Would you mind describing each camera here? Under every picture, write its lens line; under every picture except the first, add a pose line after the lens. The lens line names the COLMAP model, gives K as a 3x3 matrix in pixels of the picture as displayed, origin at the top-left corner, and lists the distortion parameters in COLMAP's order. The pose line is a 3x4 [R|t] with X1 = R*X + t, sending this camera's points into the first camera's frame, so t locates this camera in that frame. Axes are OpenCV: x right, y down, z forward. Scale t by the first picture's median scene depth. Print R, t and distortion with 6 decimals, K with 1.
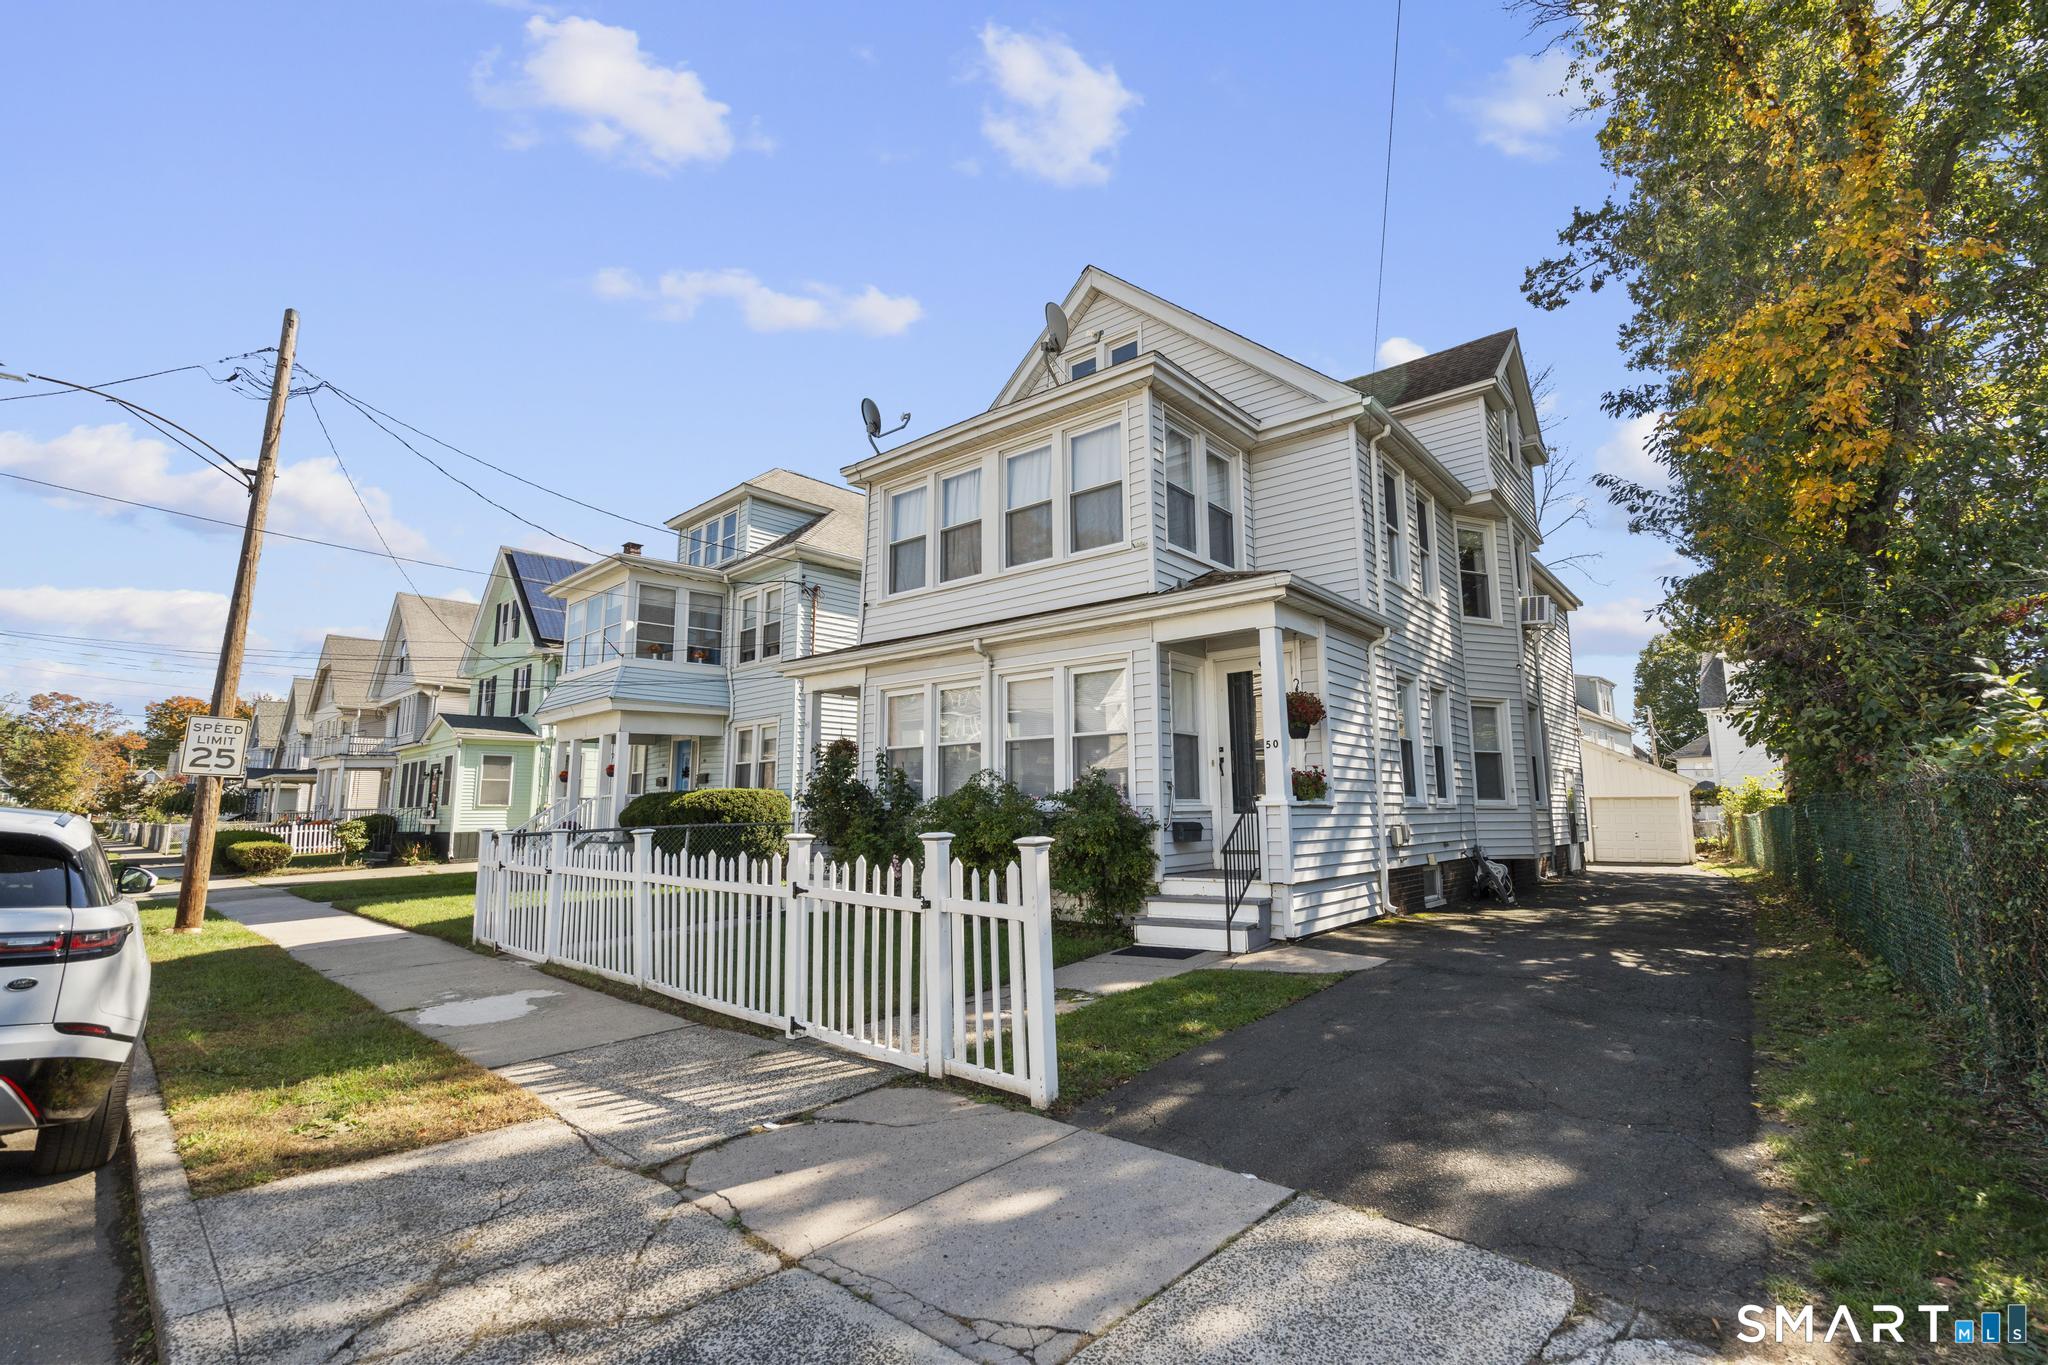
lens RADIAL K [[921.0, 0, 1024.0], [0, 921.0, 682.5], [0, 0, 1]] dist [-0.021596, 0.017005]
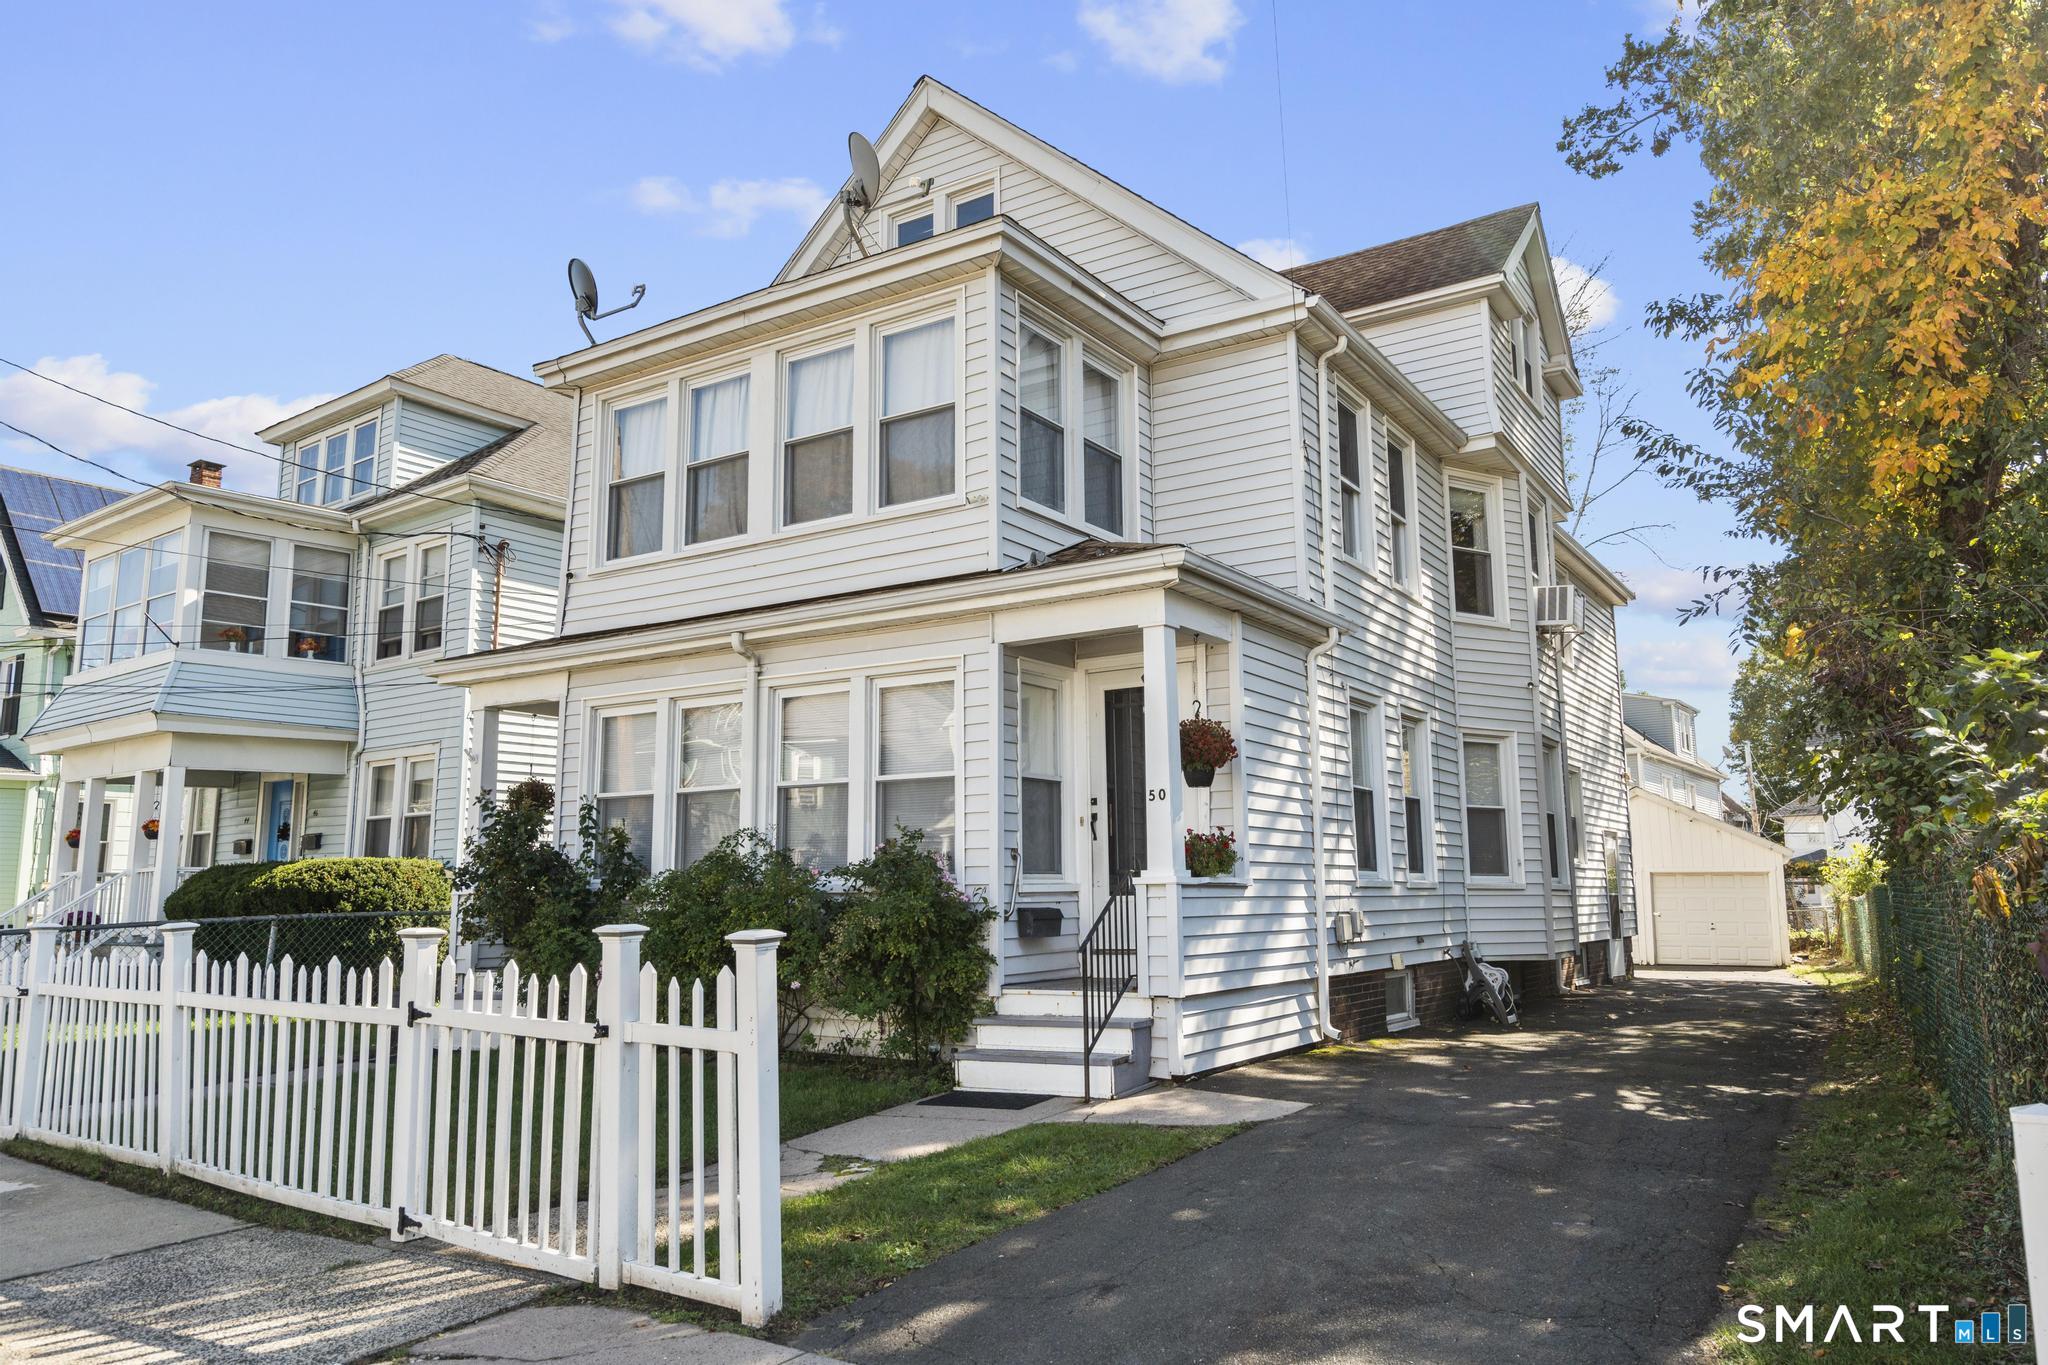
lens RADIAL K [[1407.0, 0, 1024.0], [0, 1407.0, 682.5], [0, 0, 1]] dist [0.003592, -0.001402]
pose [[0.992871, 0.016184, 0.118087, 0.035665], [-0.015107, 0.999836, -0.010011, -0.004120], [-0.118230, 0.008156, 0.992953, -0.030484]]
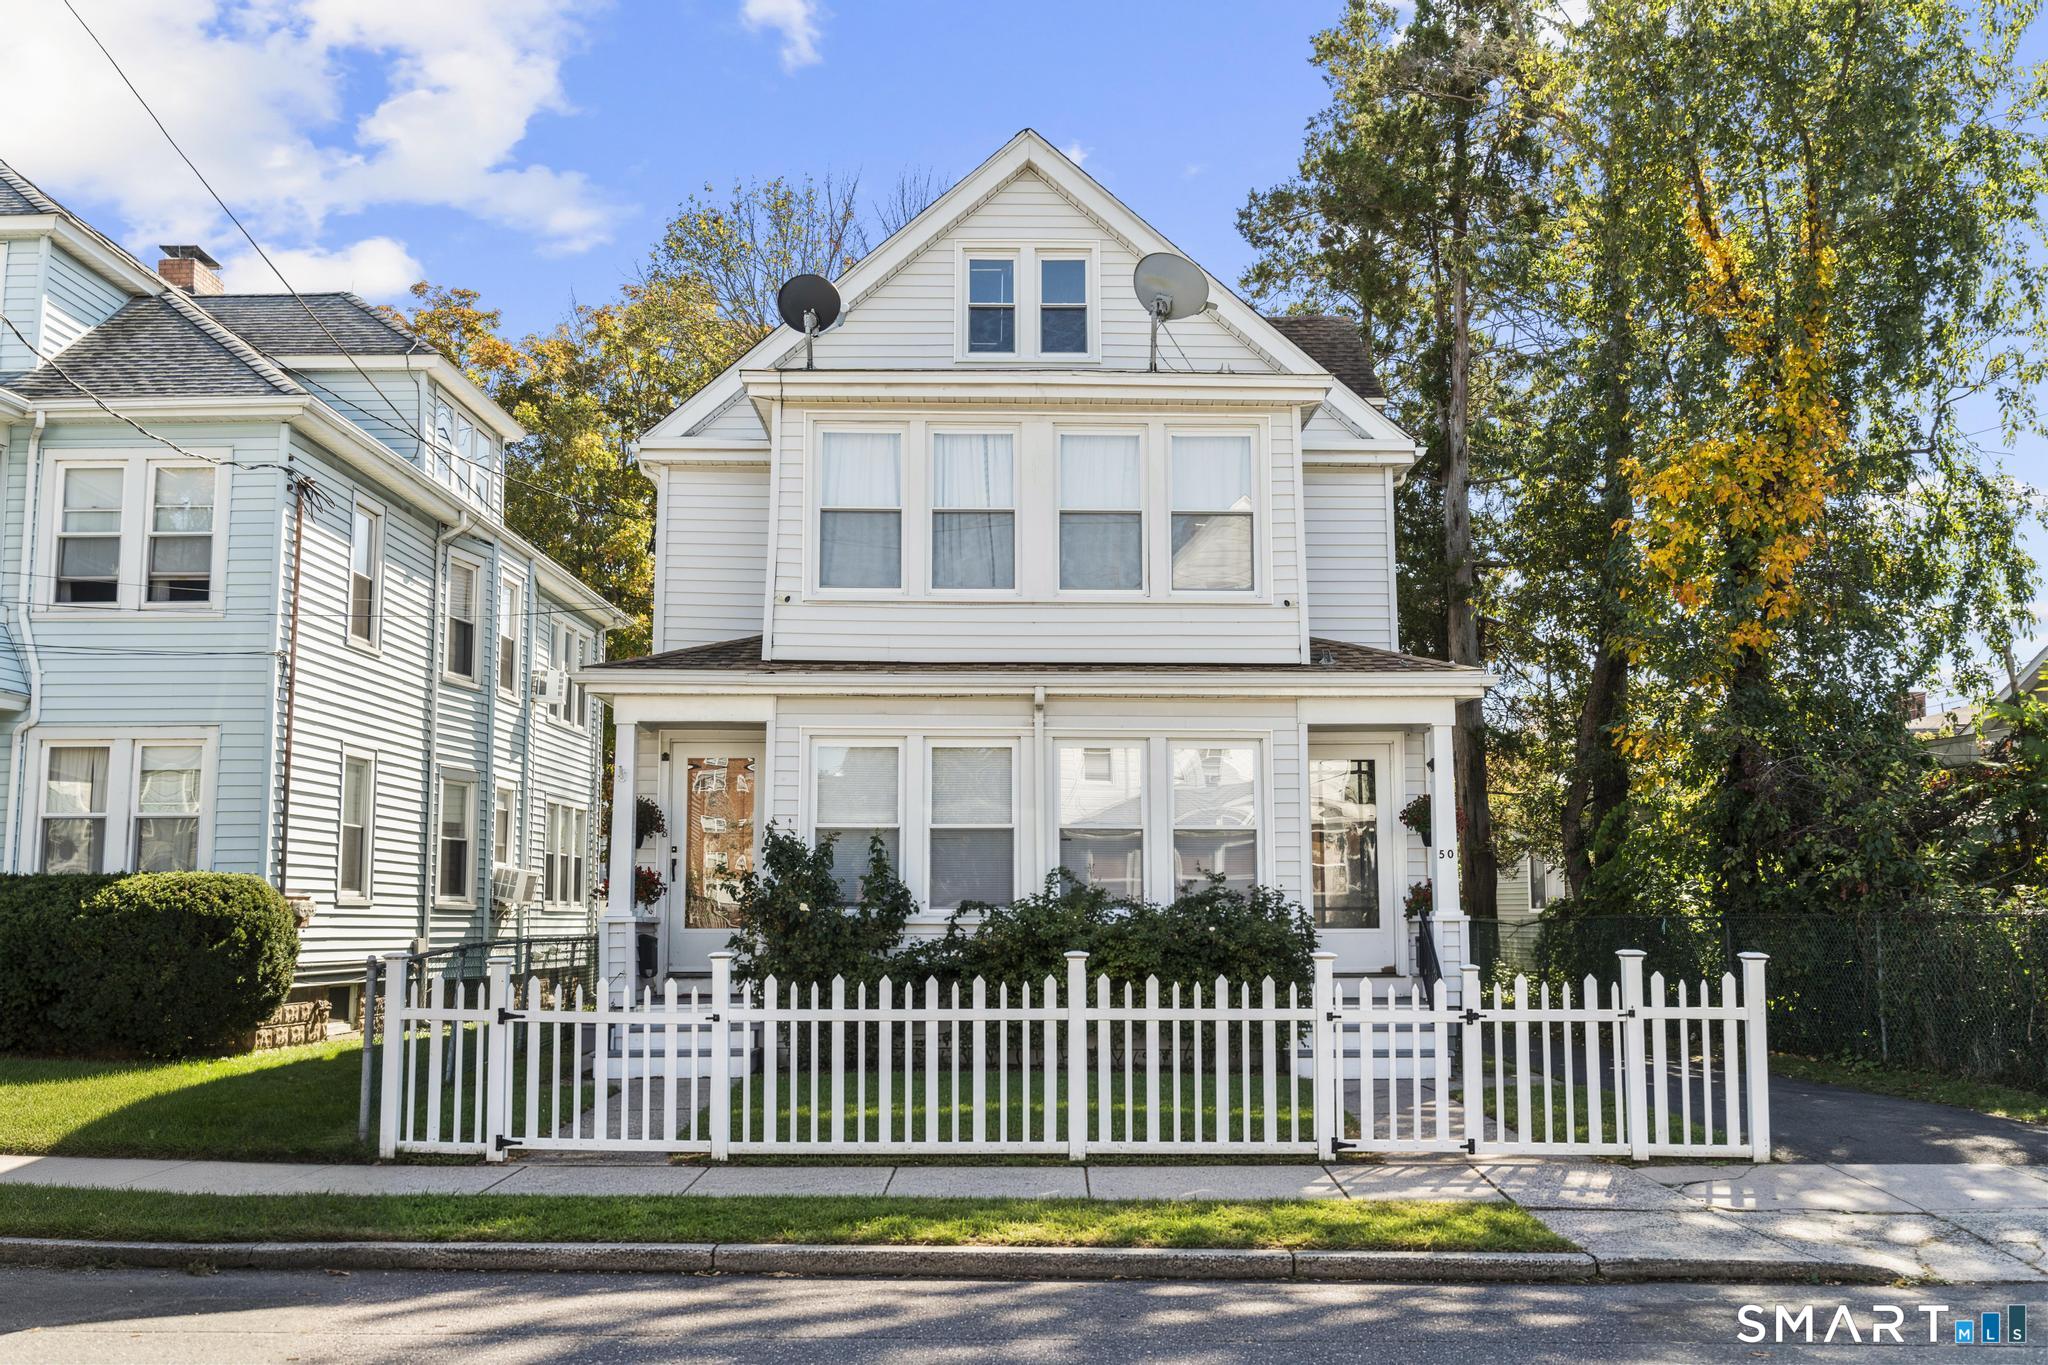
lens RADIAL K [[1947.2, 0, 1024.0], [0, 1947.2, 682.5], [0, 0, 1]] dist [-0.015950, -0.007138]
pose [[0.748968, 0.088785, 0.656631, -1.076228], [-0.100211, 0.994761, -0.020201, -0.018626], [-0.654985, -0.050672, 0.753941, -0.137206]]
